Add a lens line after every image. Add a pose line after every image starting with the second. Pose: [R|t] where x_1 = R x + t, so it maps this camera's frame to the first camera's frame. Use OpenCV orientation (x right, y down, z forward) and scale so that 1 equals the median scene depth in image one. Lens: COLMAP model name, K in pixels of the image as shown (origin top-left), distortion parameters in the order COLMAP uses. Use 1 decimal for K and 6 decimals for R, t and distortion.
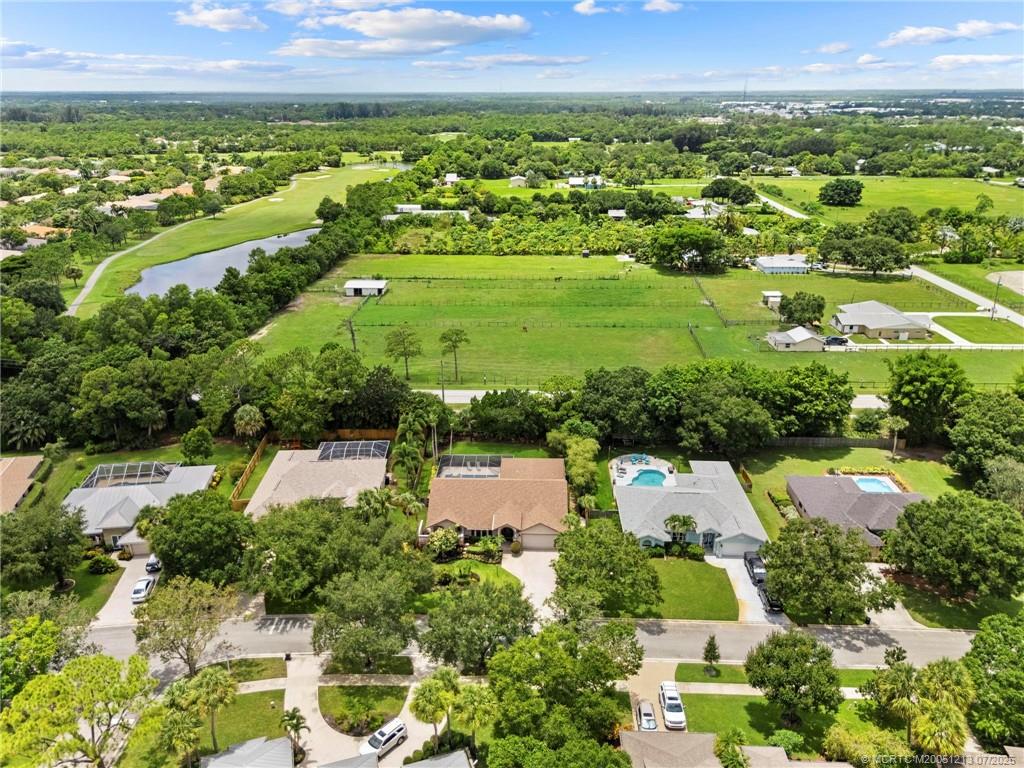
lens RADIAL K [[753.9, 0, 504.7], [0, 753.9, 381.7], [0, 0, 1]] dist [0.063539, -0.053445]
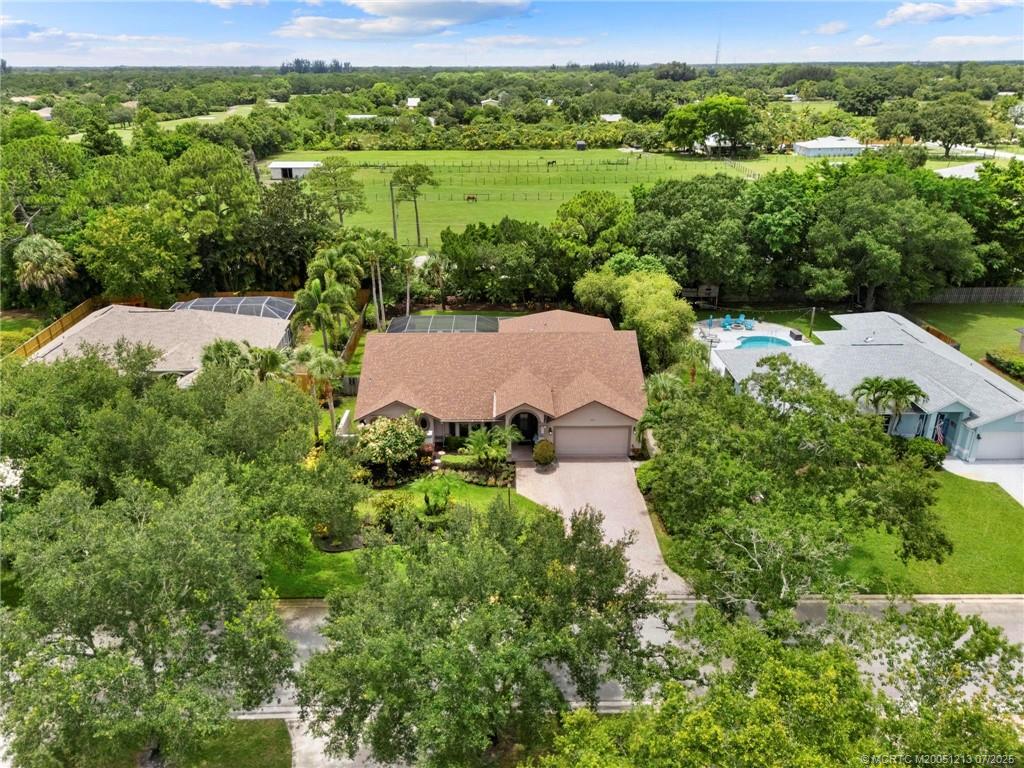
lens RADIAL K [[753.9, 0, 507.1], [0, 753.9, 383.4], [0, 0, 1]] dist [0.063539, -0.053445]
pose [[0.998947, -0.019587, 0.041478, -0.021442], [0.018347, 0.999379, 0.030080, 0.126621], [-0.042042, -0.029288, 0.998686, 0.417290]]
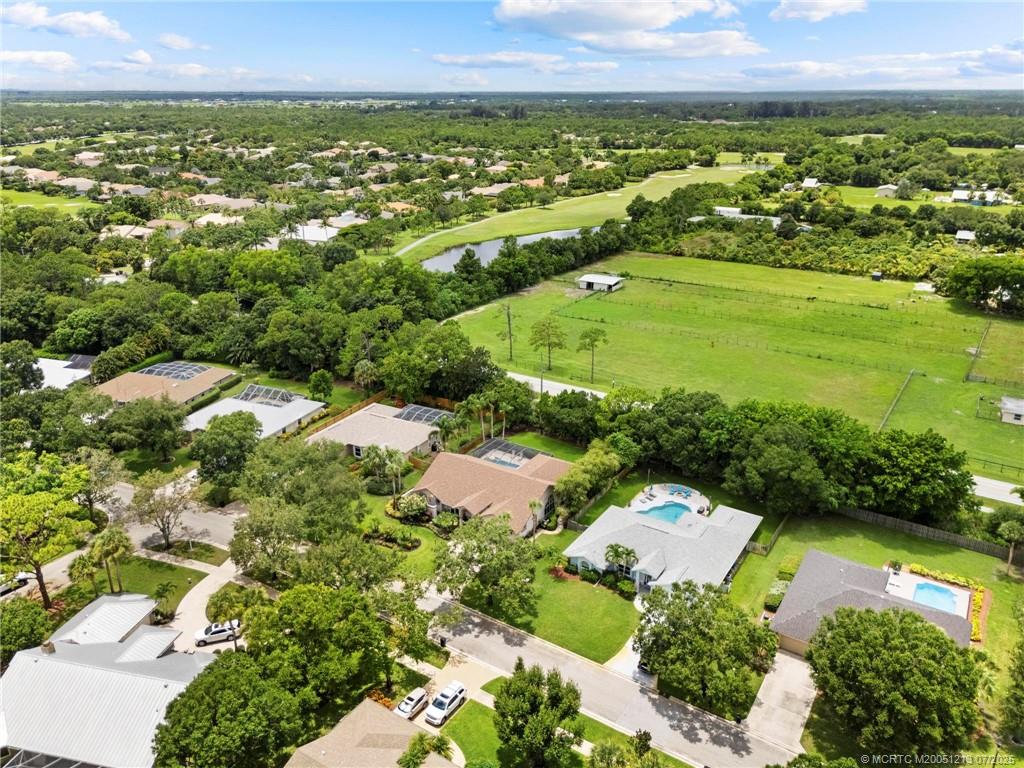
lens RADIAL K [[753.9, 0, 508.3], [0, 753.9, 388.4], [0, 0, 1]] dist [0.063539, -0.053445]
pose [[0.858722, 0.190368, -0.475769, 0.407378], [-0.186072, 0.980902, 0.056641, -0.032783], [0.477465, 0.039888, 0.877745, 0.083277]]
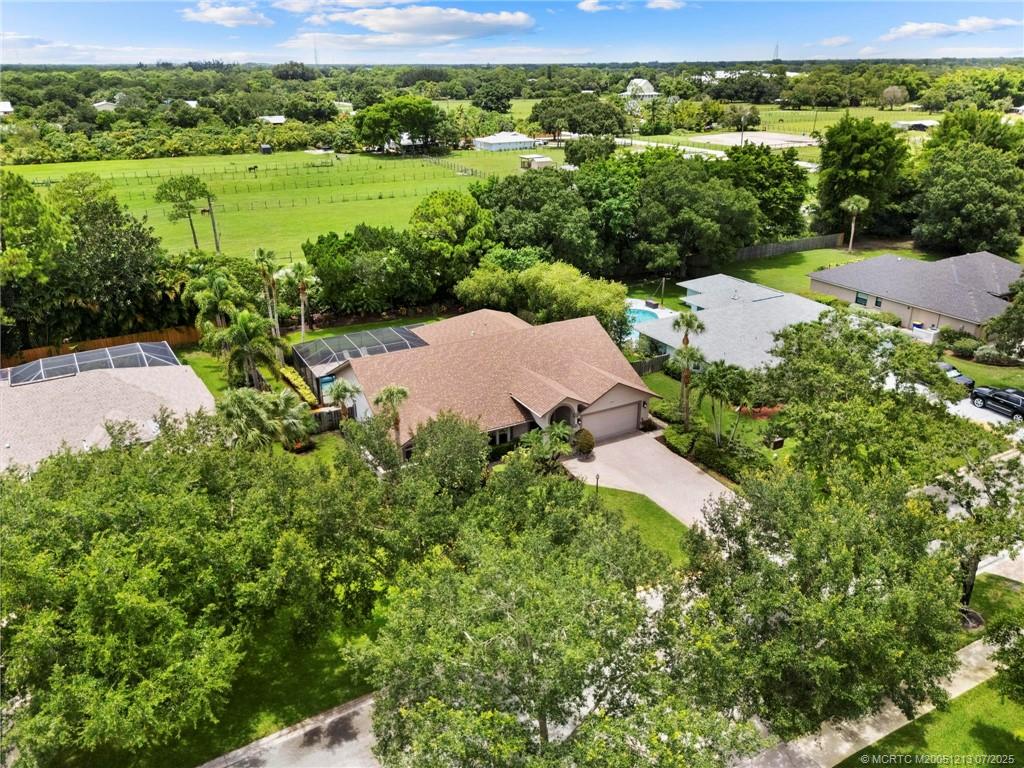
lens RADIAL K [[753.9, 0, 504.8], [0, 753.9, 390.1], [0, 0, 1]] dist [0.063539, -0.053445]
pose [[0.863376, -0.200871, 0.462852, -0.195668], [0.183421, 0.979528, 0.082958, 0.107472], [-0.470041, 0.013273, 0.882545, 0.467566]]
